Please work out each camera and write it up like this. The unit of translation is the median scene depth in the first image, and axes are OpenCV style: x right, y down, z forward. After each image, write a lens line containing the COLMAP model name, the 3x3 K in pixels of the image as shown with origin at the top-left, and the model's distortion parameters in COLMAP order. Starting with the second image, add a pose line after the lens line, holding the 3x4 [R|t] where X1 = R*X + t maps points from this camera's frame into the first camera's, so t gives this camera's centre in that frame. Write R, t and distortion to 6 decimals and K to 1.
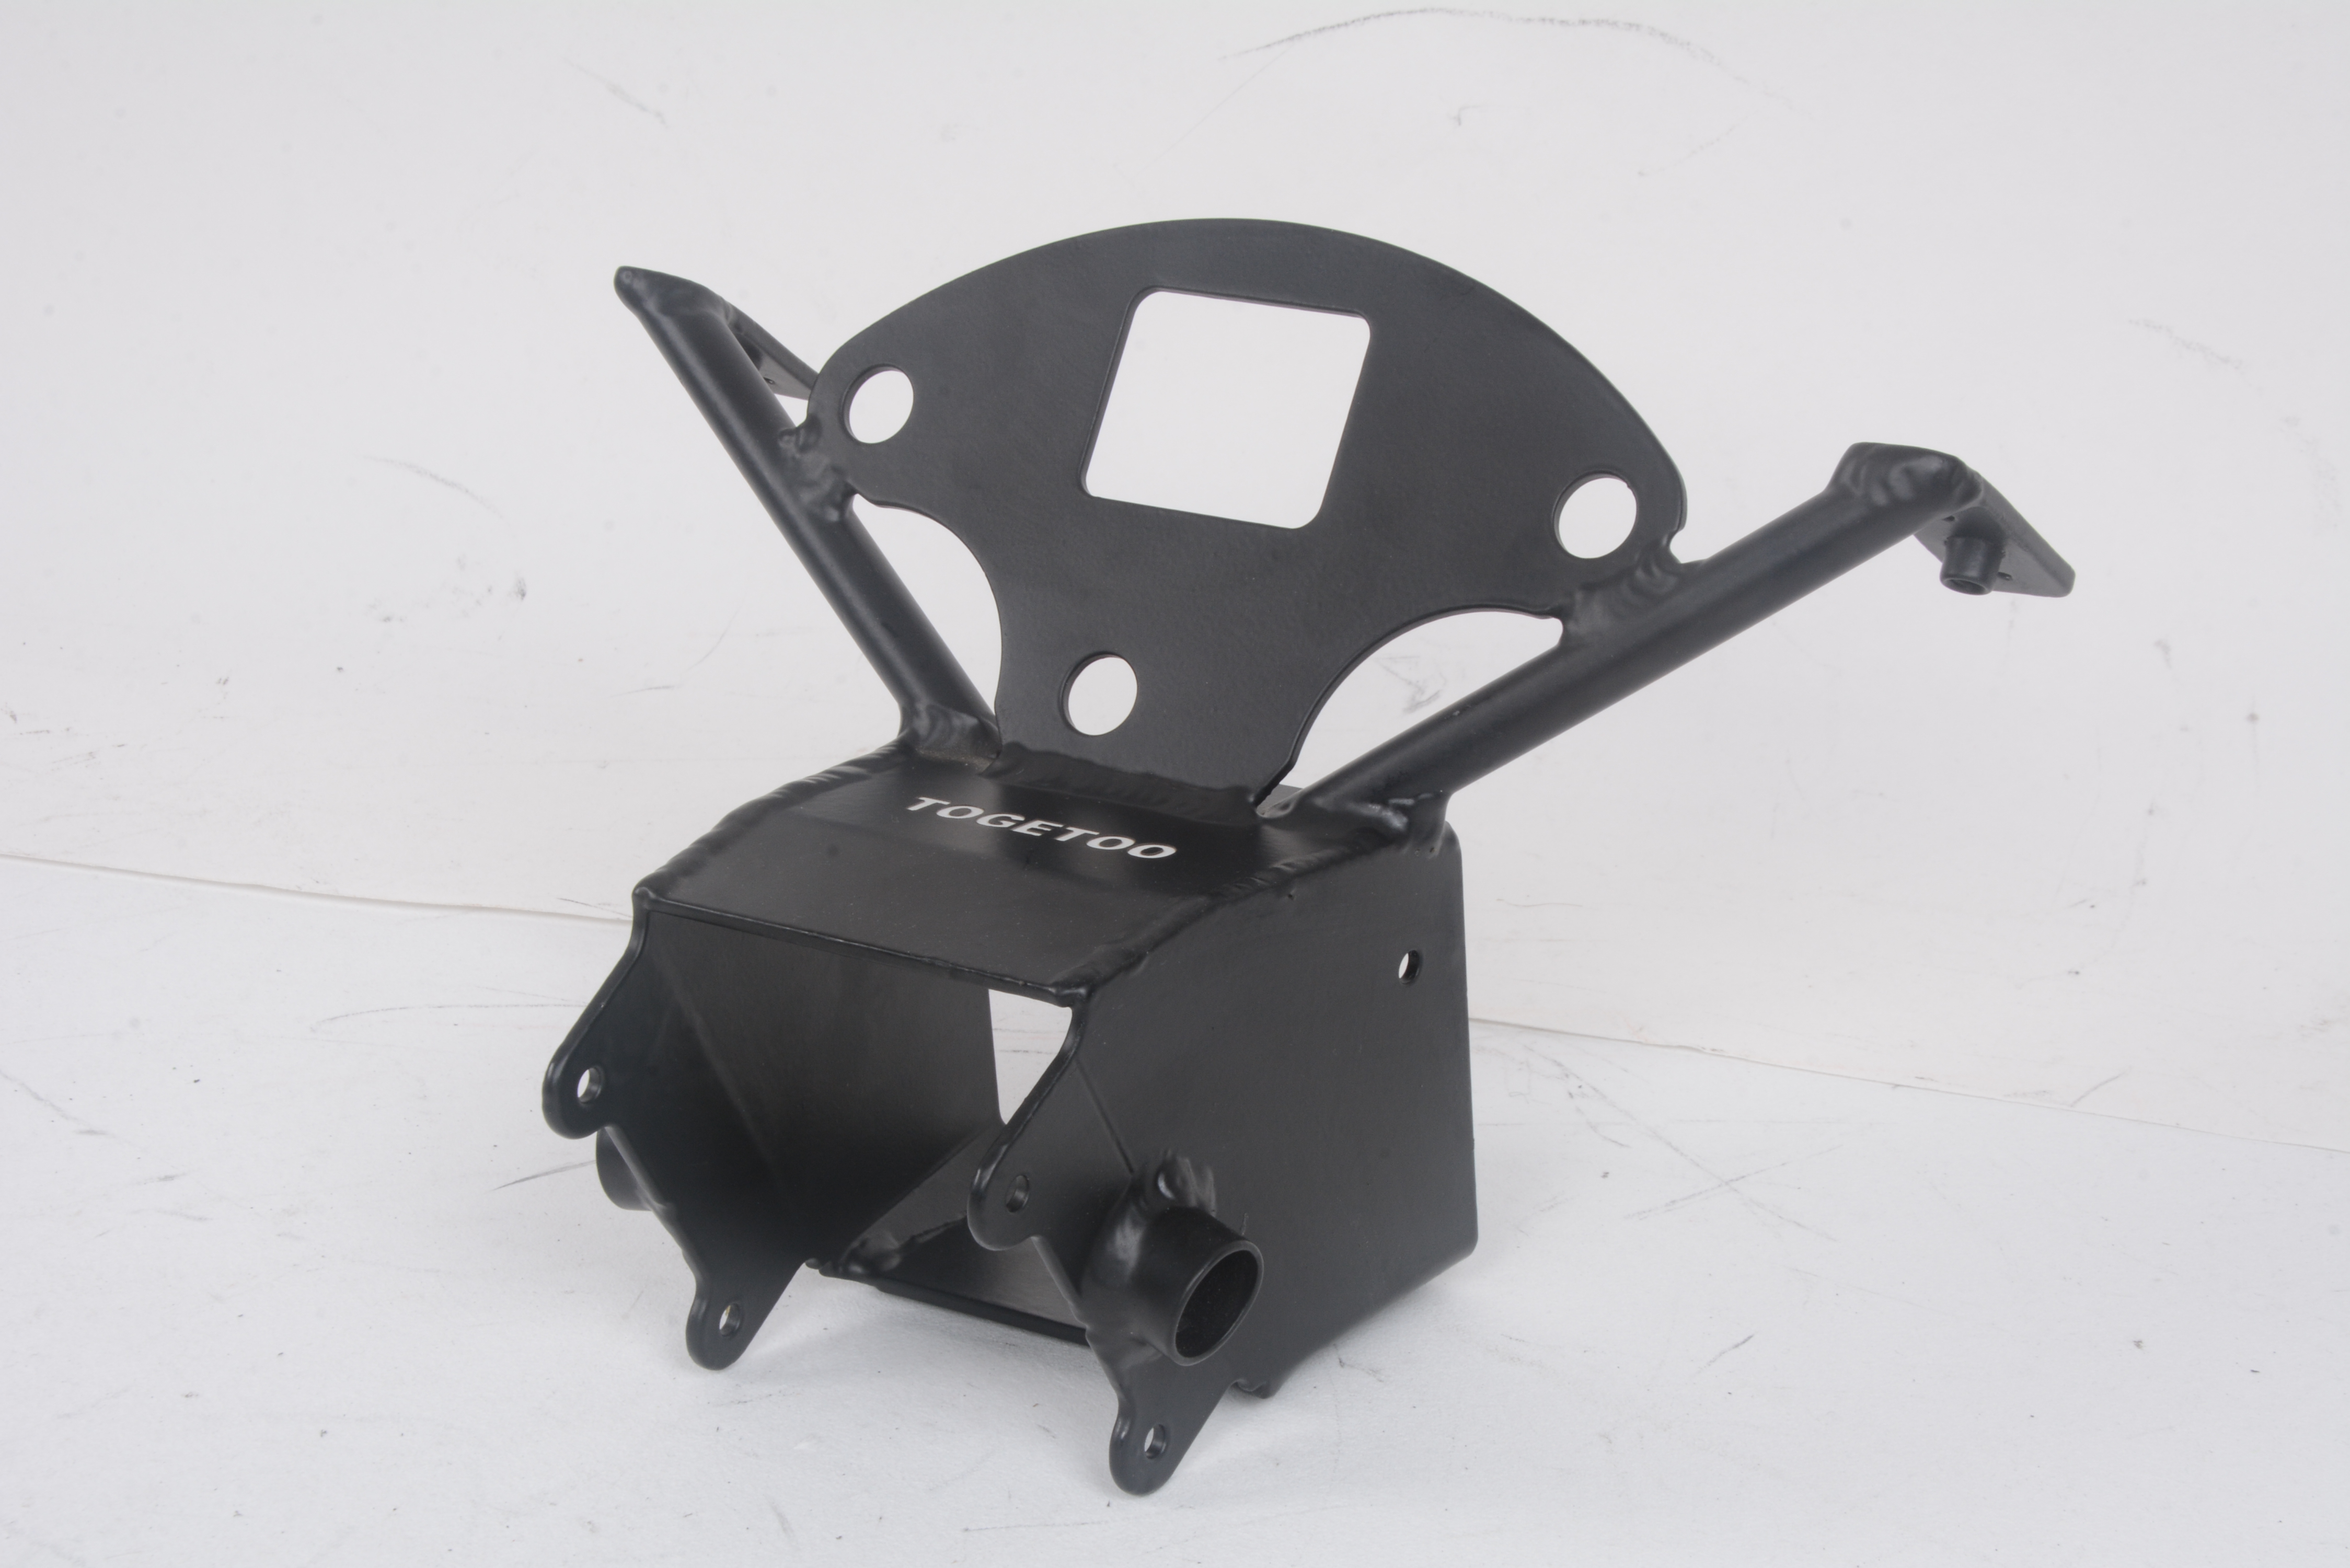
lens RADIAL K [[4408.3, 0, 1173.2], [0, 4408.3, 881.2], [0, 0, 1]] dist [0.275431, 0.333911]
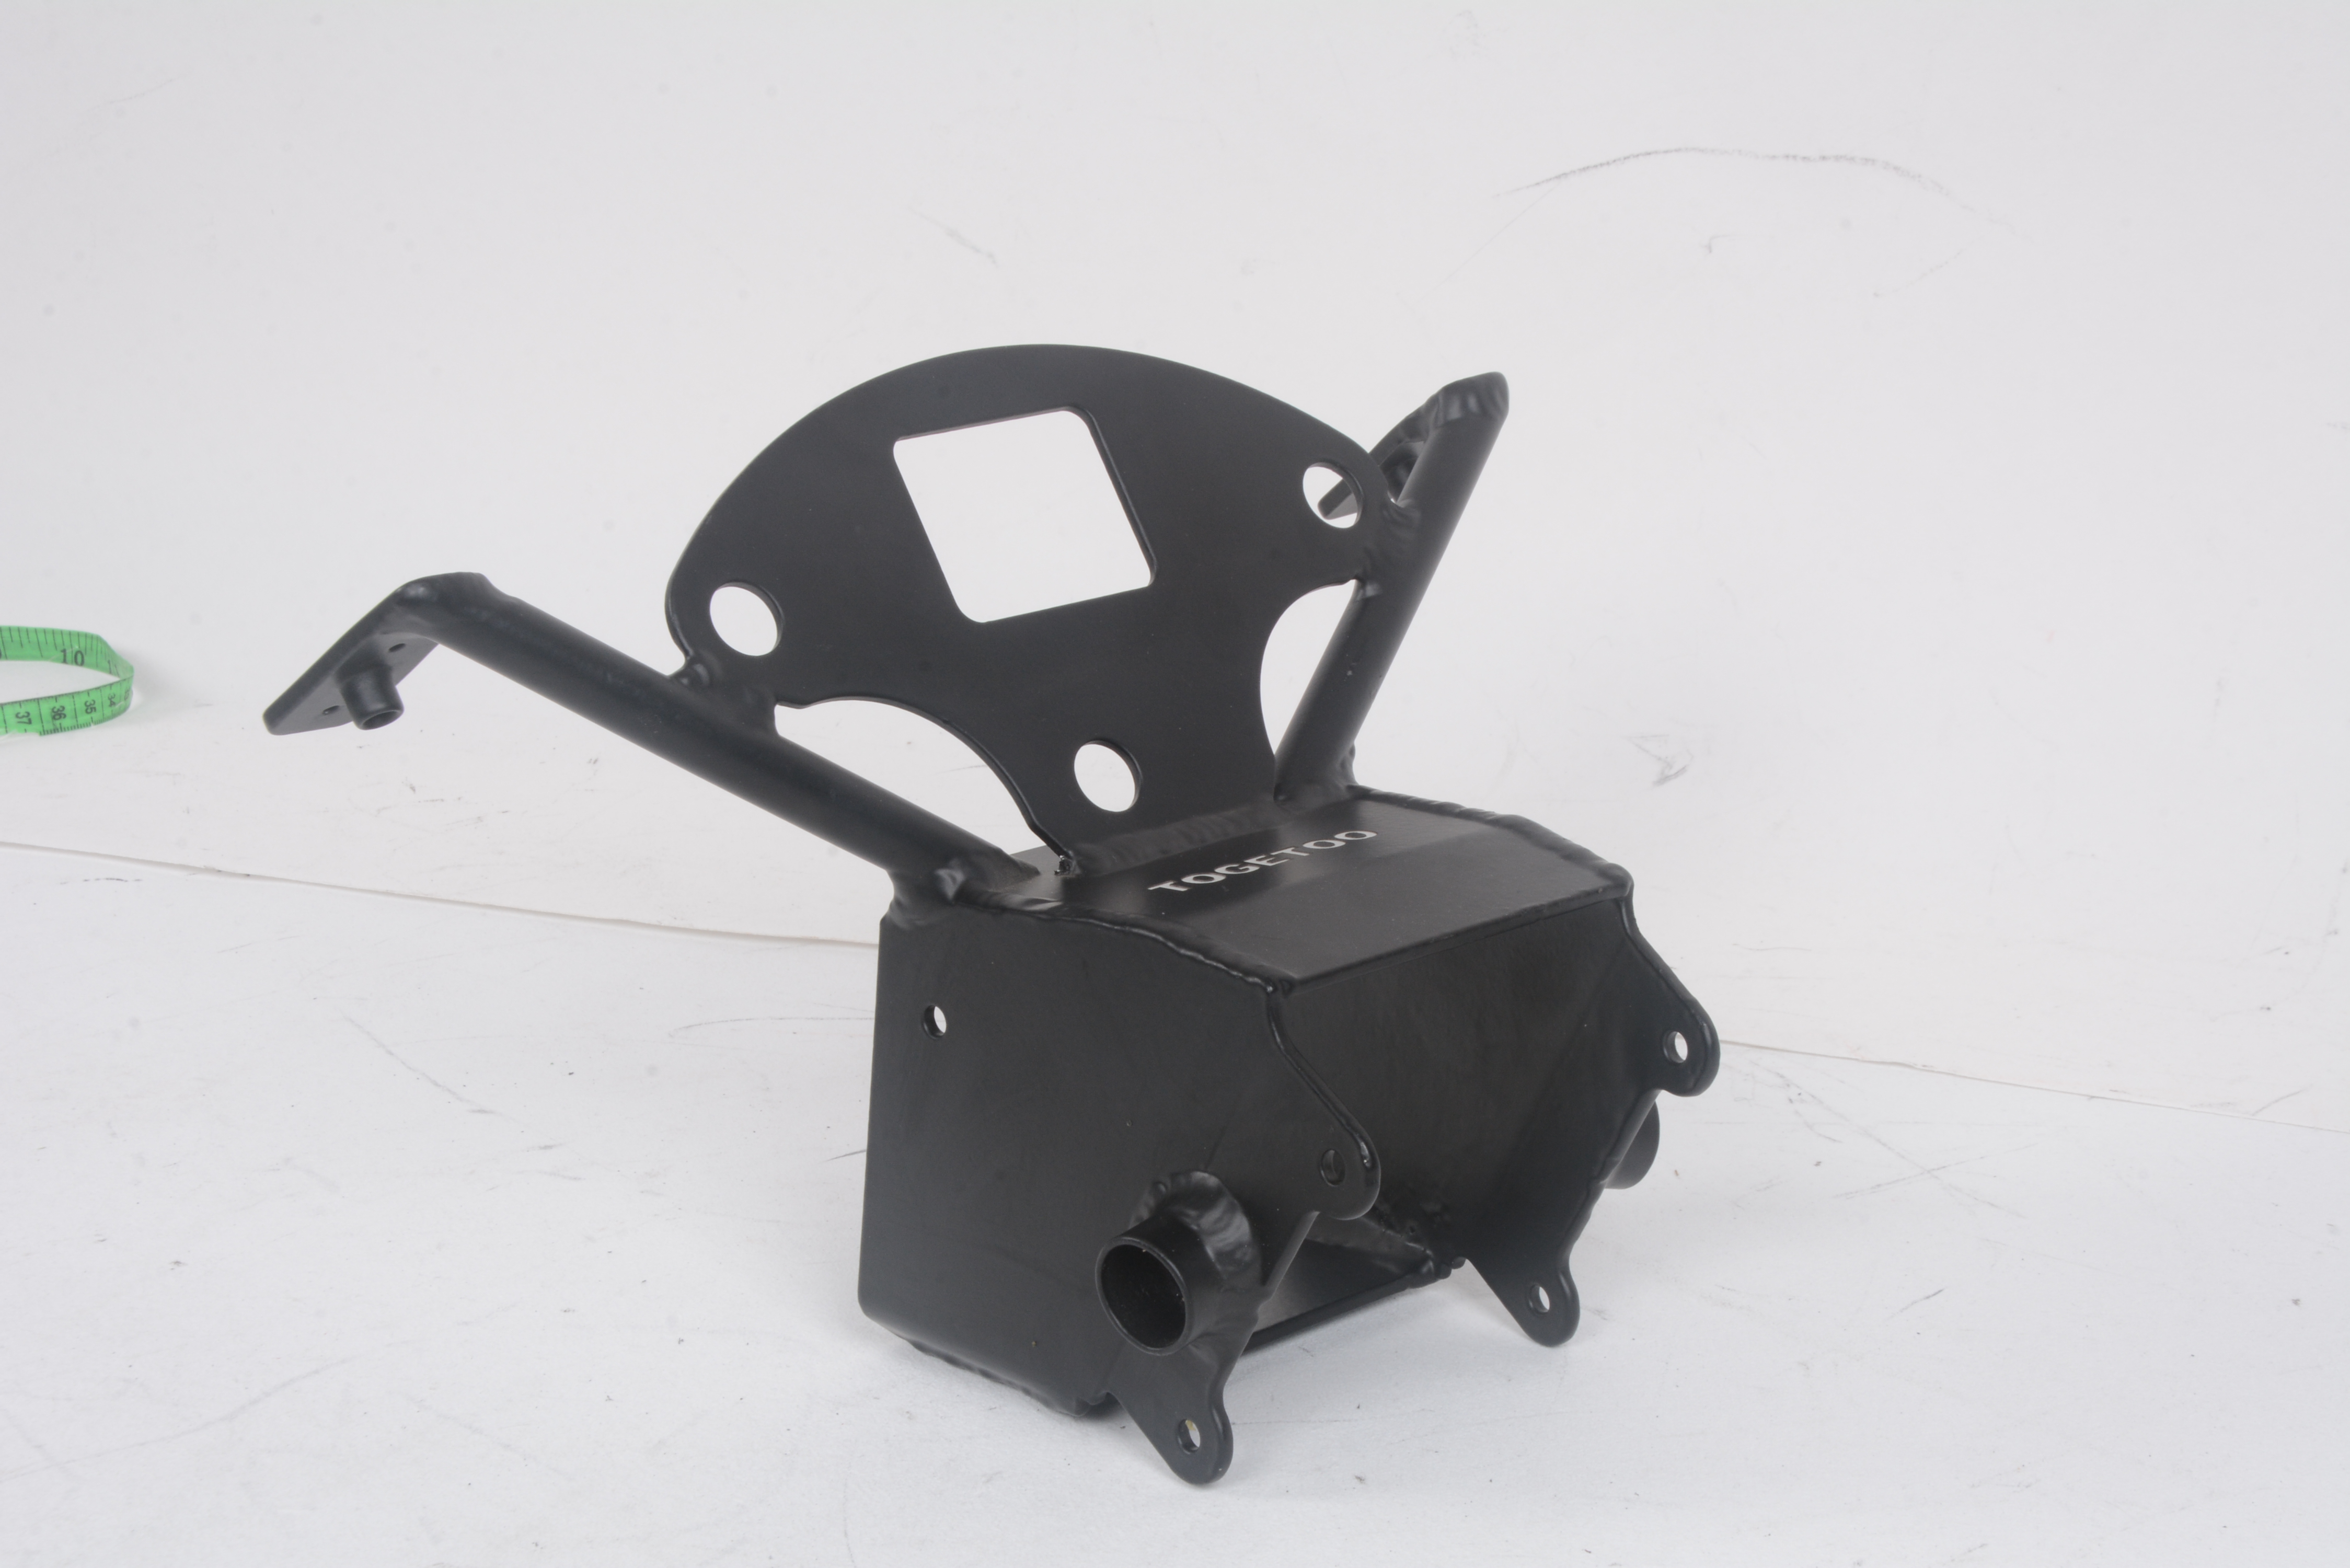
lens RADIAL K [[4408.3, 0, 1173.2], [0, 4408.3, 881.2], [0, 0, 1]] dist [0.275431, 0.333911]
pose [[0.997384, 0.012778, -0.071150, 0.013408], [-0.016720, 0.998341, -0.055089, 0.054160], [0.070328, 0.056134, 0.995943, -0.111276]]
